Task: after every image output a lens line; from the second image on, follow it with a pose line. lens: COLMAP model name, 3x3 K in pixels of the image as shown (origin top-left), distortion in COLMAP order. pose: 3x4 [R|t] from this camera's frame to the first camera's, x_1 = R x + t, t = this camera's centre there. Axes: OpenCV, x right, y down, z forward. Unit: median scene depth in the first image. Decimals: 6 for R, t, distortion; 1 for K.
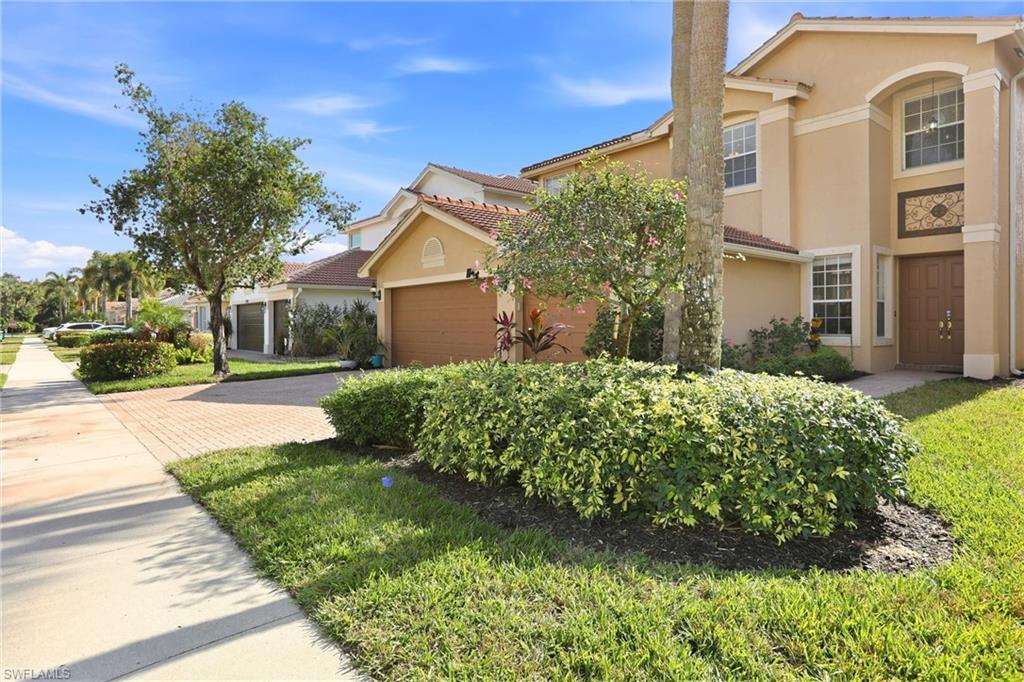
lens RADIAL K [[610.3, 0, 512.6], [0, 610.3, 327.4], [0, 0, 1]] dist [-0.001344, 0.000264]
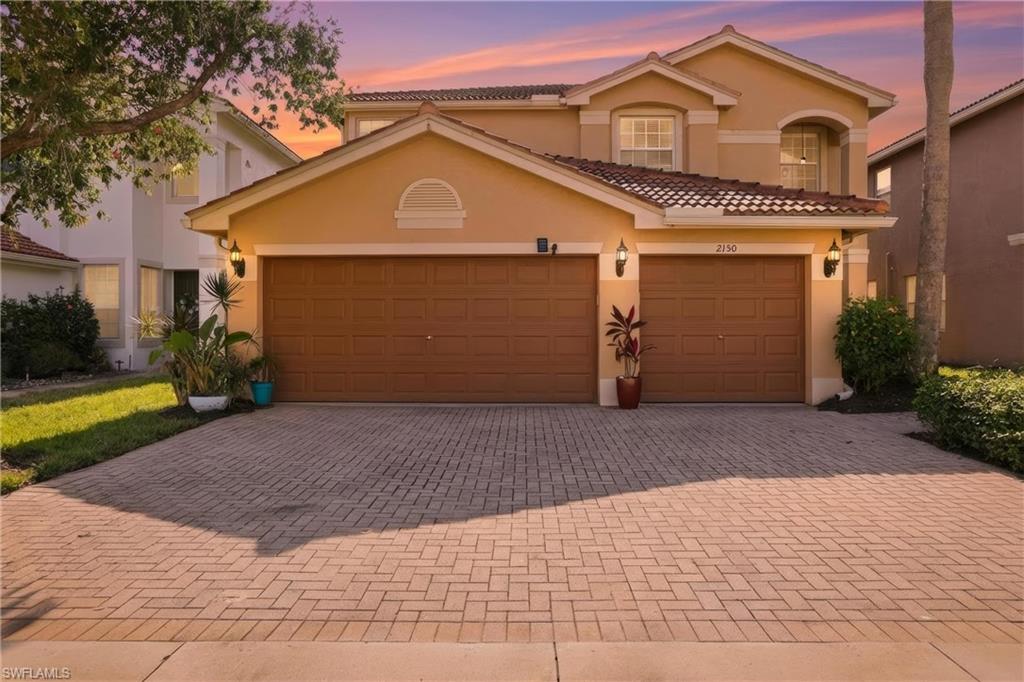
lens RADIAL K [[610.3, 0, 512.6], [0, 610.3, 327.4], [0, 0, 1]] dist [-0.001344, 0.000264]
pose [[0.639850, -0.011067, 0.768420, -0.577747], [0.001739, 0.999915, 0.012953, -0.010553], [-0.768498, -0.006952, 0.639814, 0.605331]]
